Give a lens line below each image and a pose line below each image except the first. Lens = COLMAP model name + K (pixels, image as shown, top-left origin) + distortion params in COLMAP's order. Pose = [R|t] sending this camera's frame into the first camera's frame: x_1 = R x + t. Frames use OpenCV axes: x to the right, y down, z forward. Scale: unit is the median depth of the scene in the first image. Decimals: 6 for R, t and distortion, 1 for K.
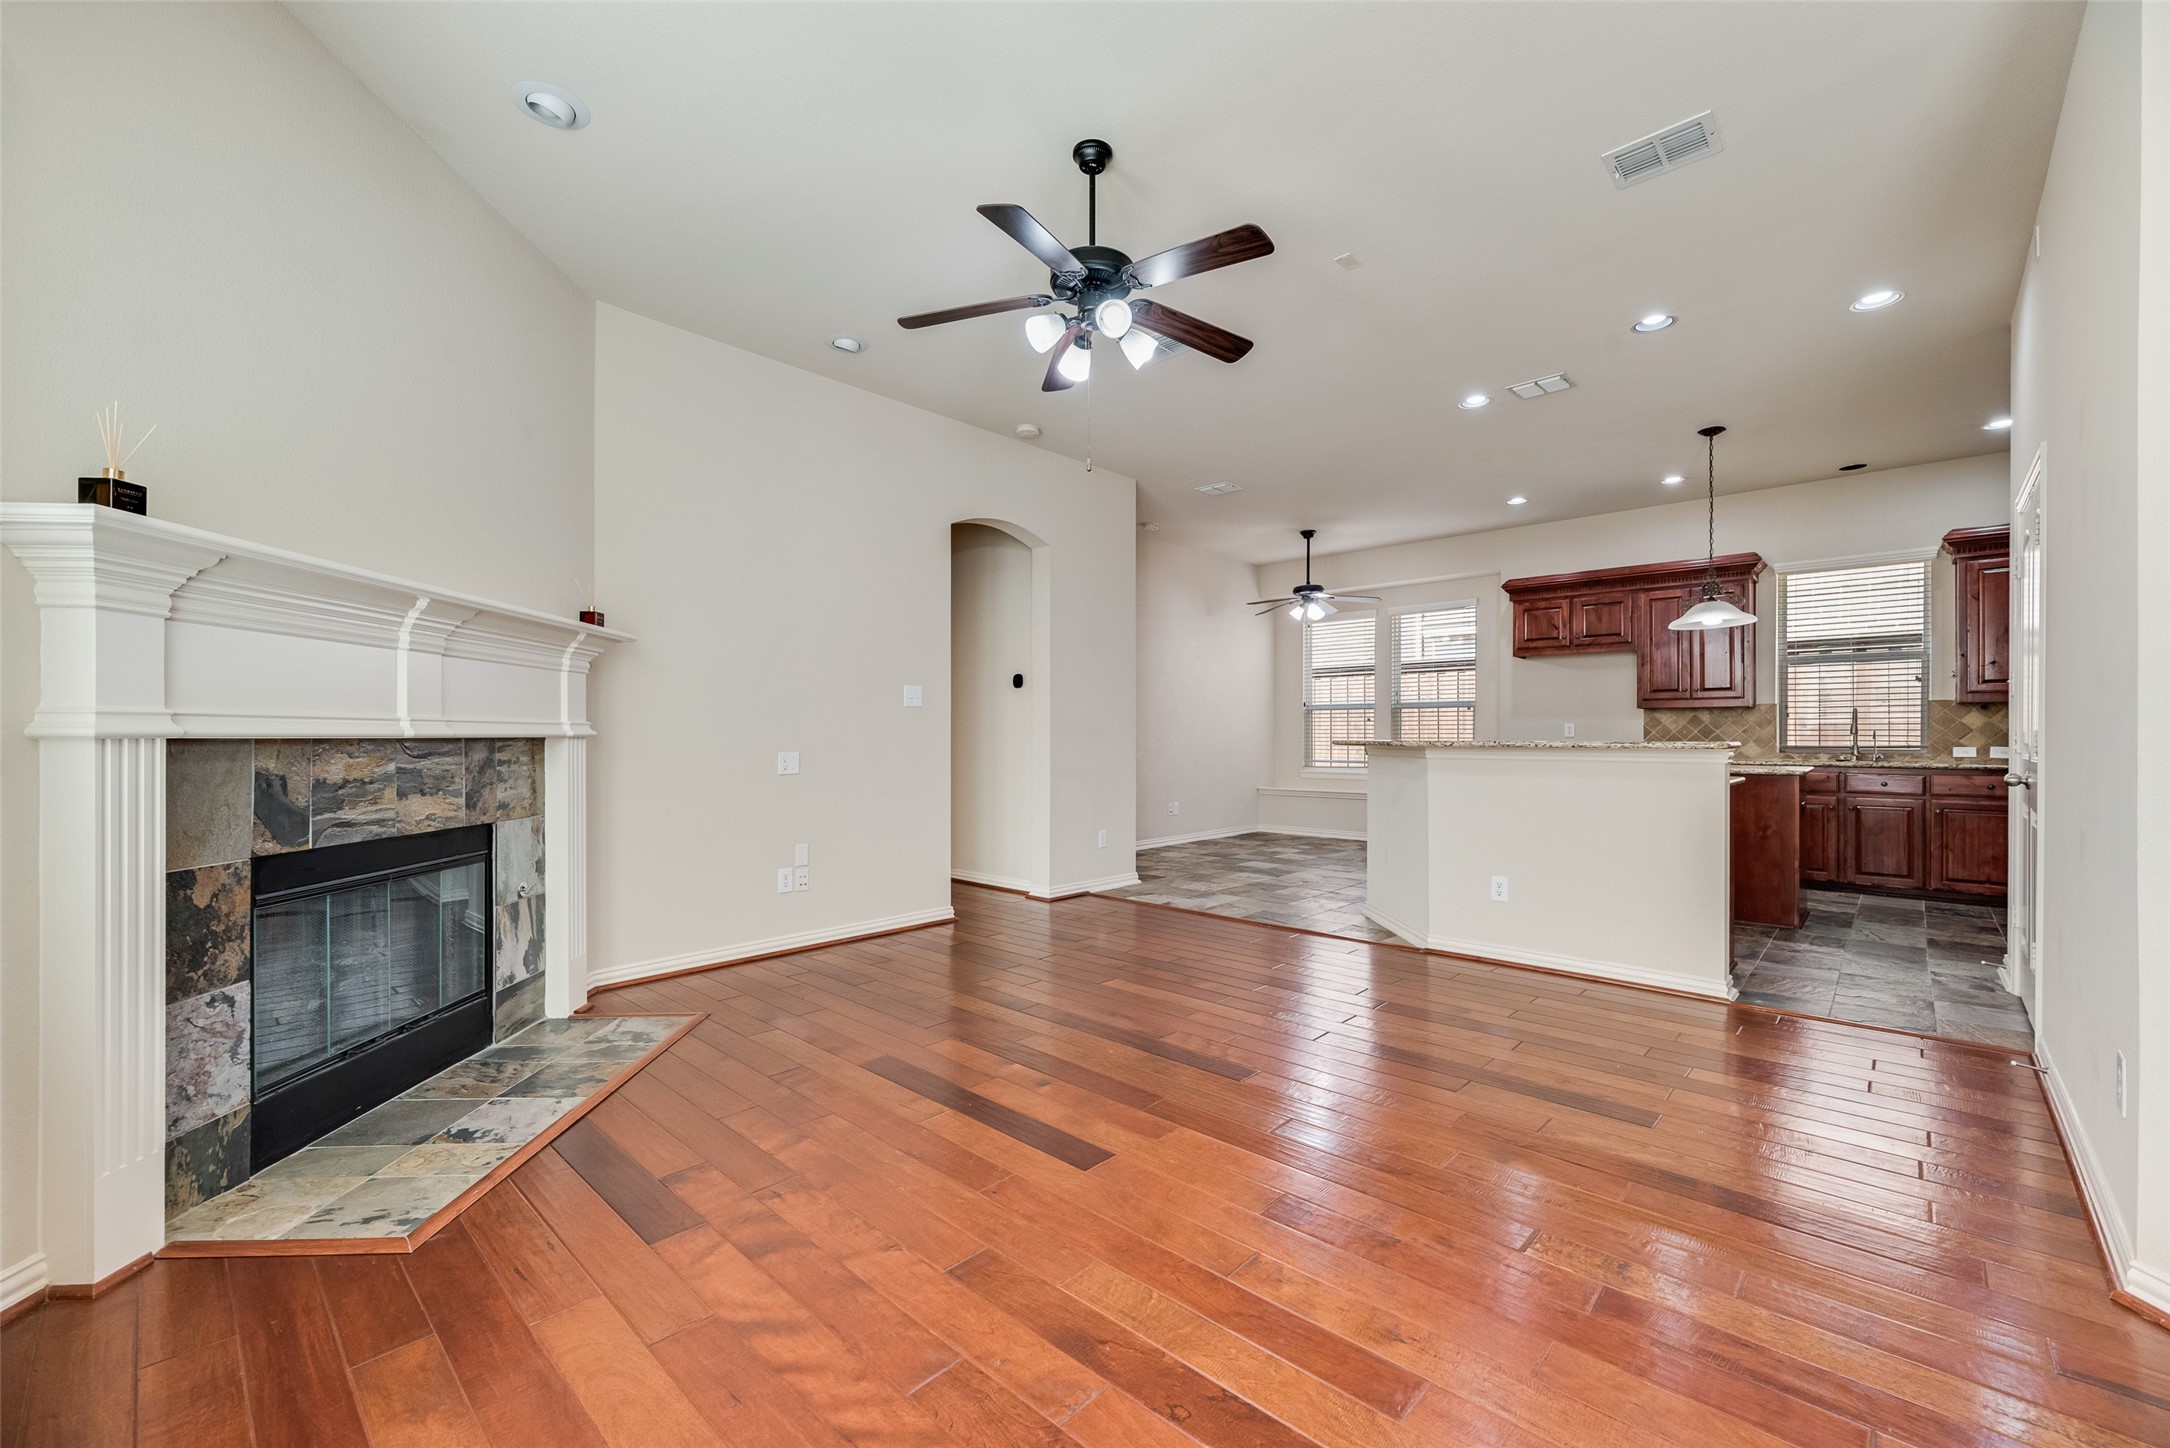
lens RADIAL K [[873.8, 0, 1084.9], [0, 873.8, 734.4], [0, 0, 1]] dist [0.002904, -0.000099]
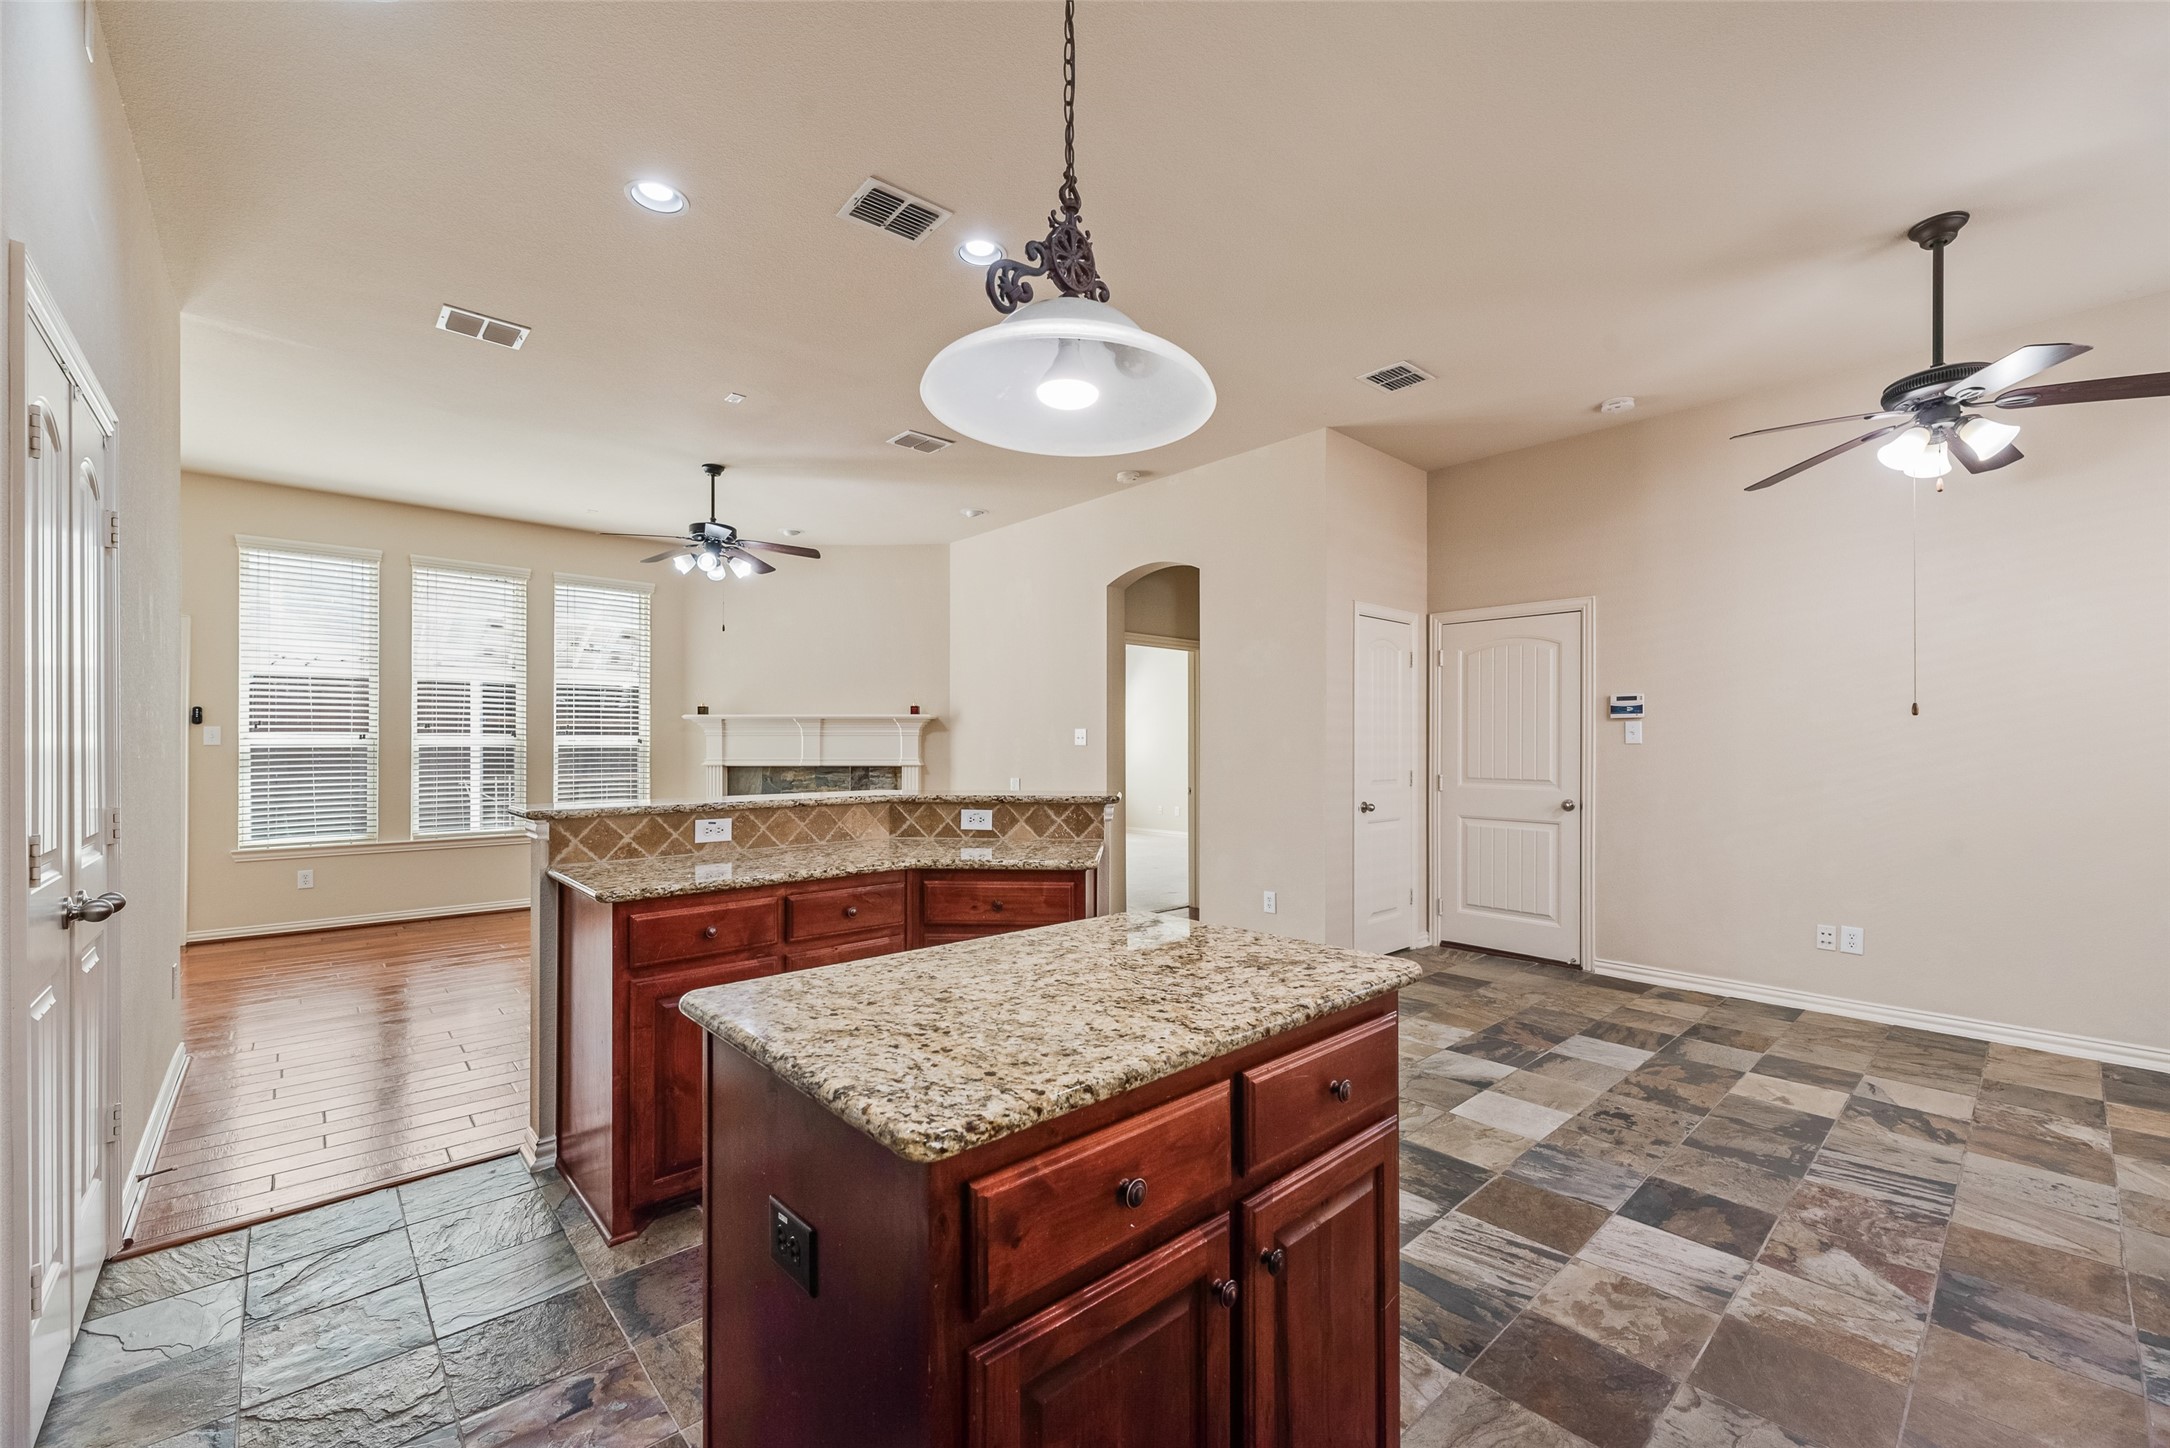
lens RADIAL K [[874.6, 0, 1086.5], [0, 874.6, 742.0], [0, 0, 1]] dist [0.001253, -0.000183]
pose [[-0.080342, -0.004199, -0.996759, 1.647914], [0.001318, 0.999990, -0.004318, -0.050165], [0.996766, -0.001660, -0.080335, 1.758594]]
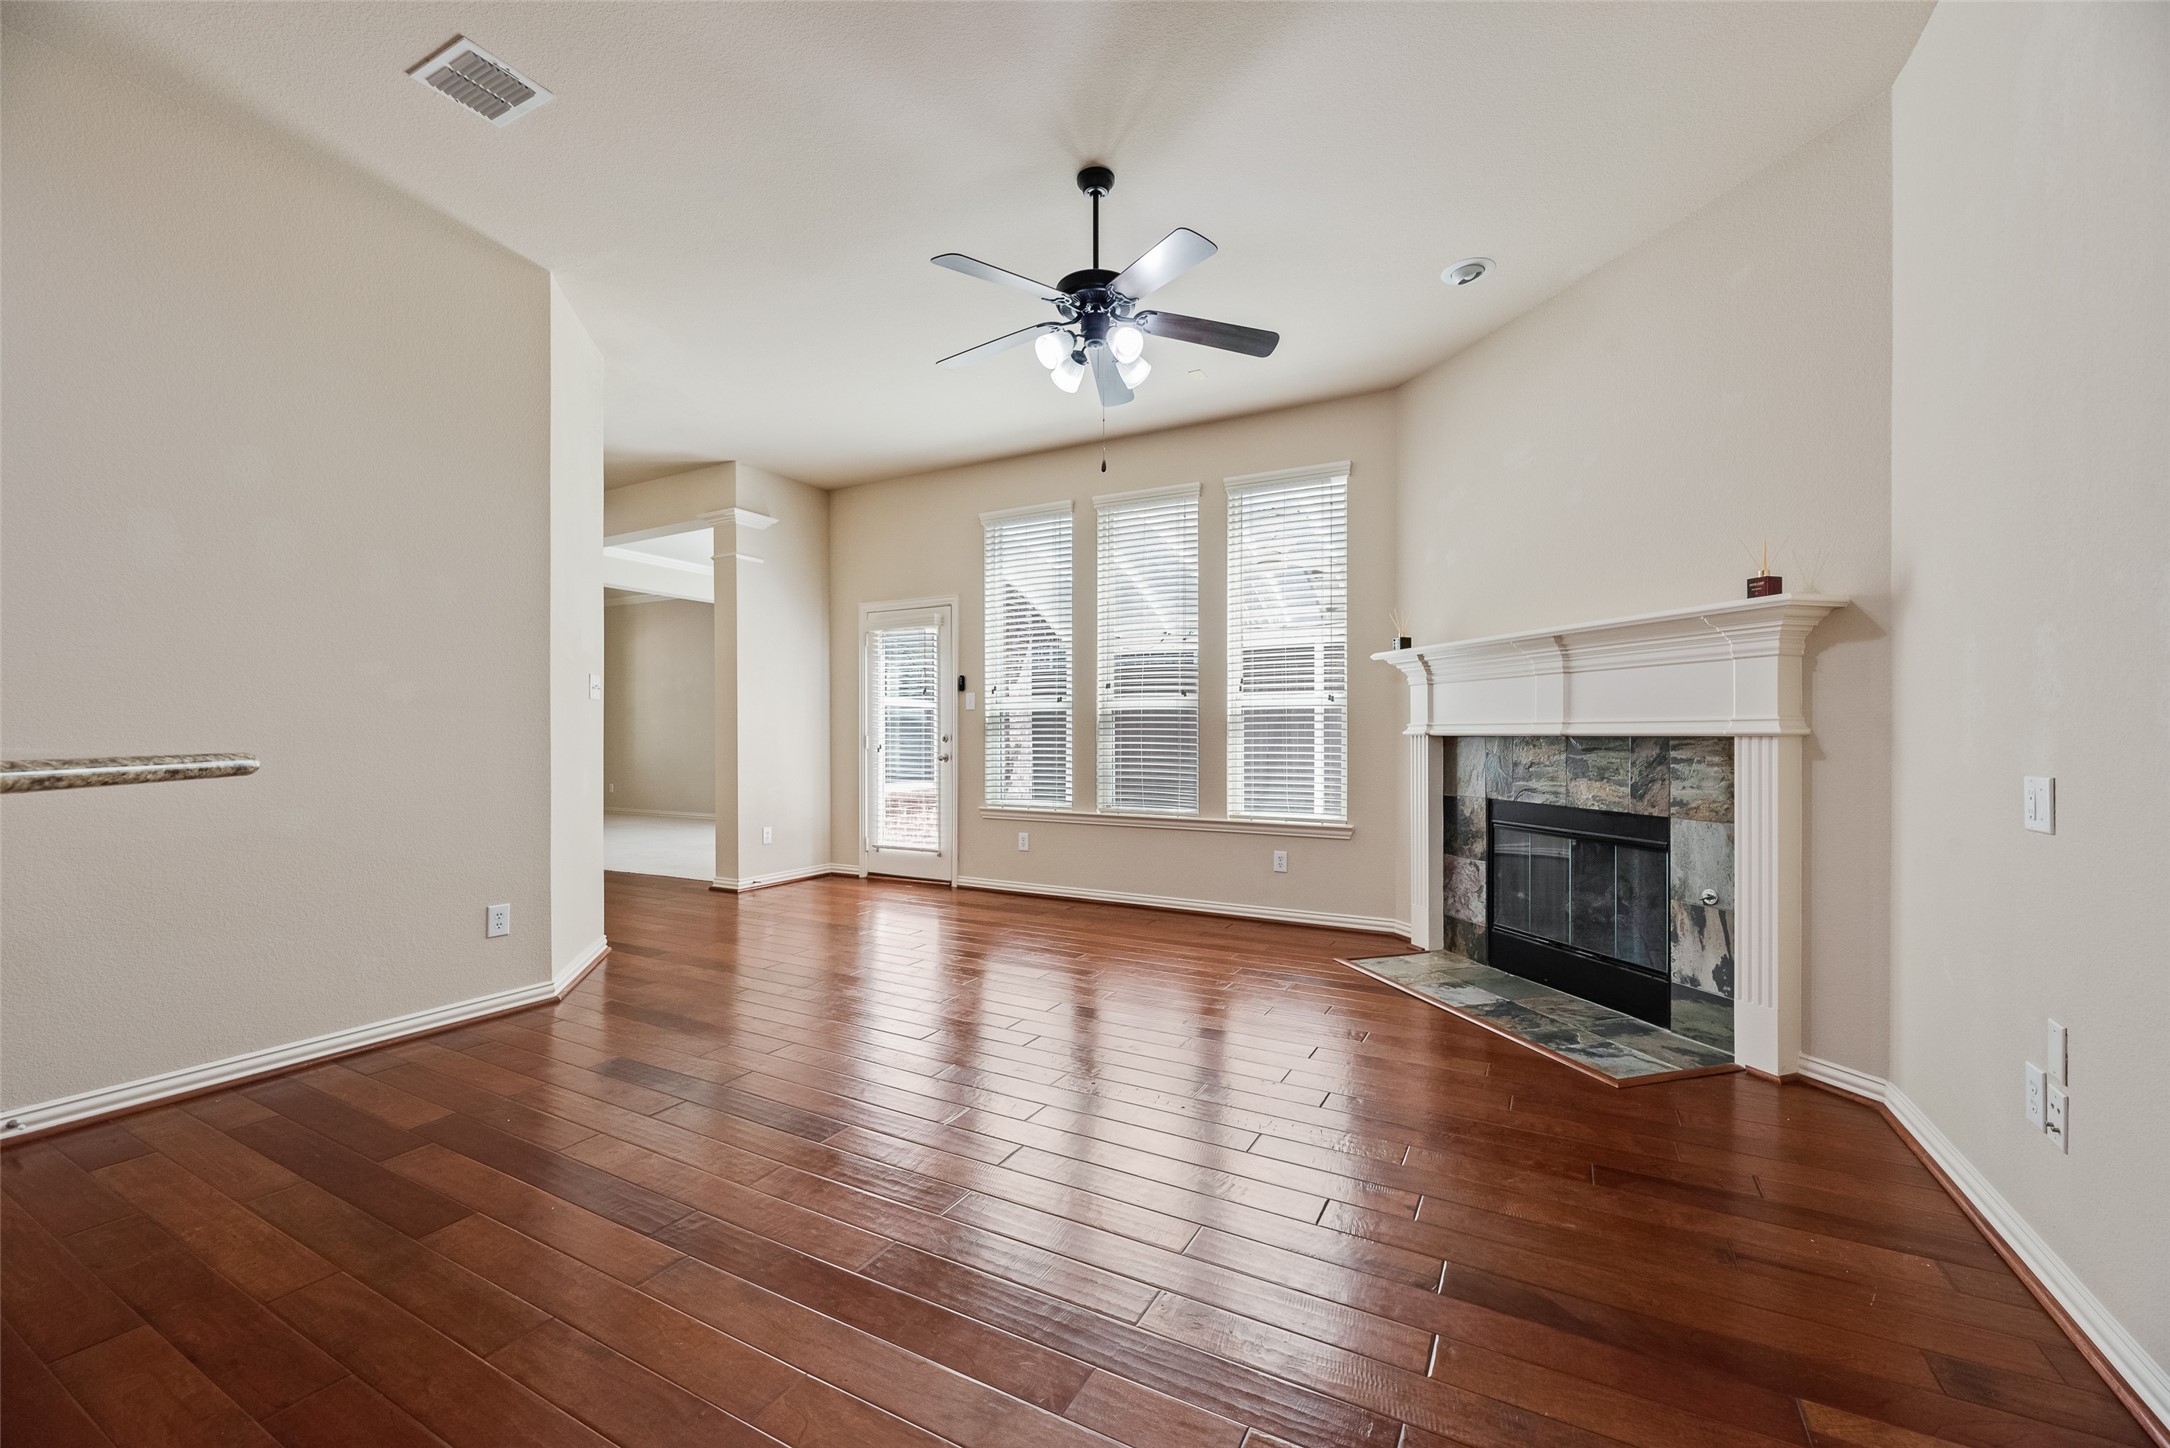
lens RADIAL K [[873.8, 0, 1084.9], [0, 873.8, 734.4], [0, 0, 1]] dist [0.002904, -0.000099]
pose [[-0.969558, 0.000000, -0.244861, 0.249128], [0.000185, 1.000000, -0.000735, 0.002181], [0.244861, -0.000758, -0.969558, 1.797826]]
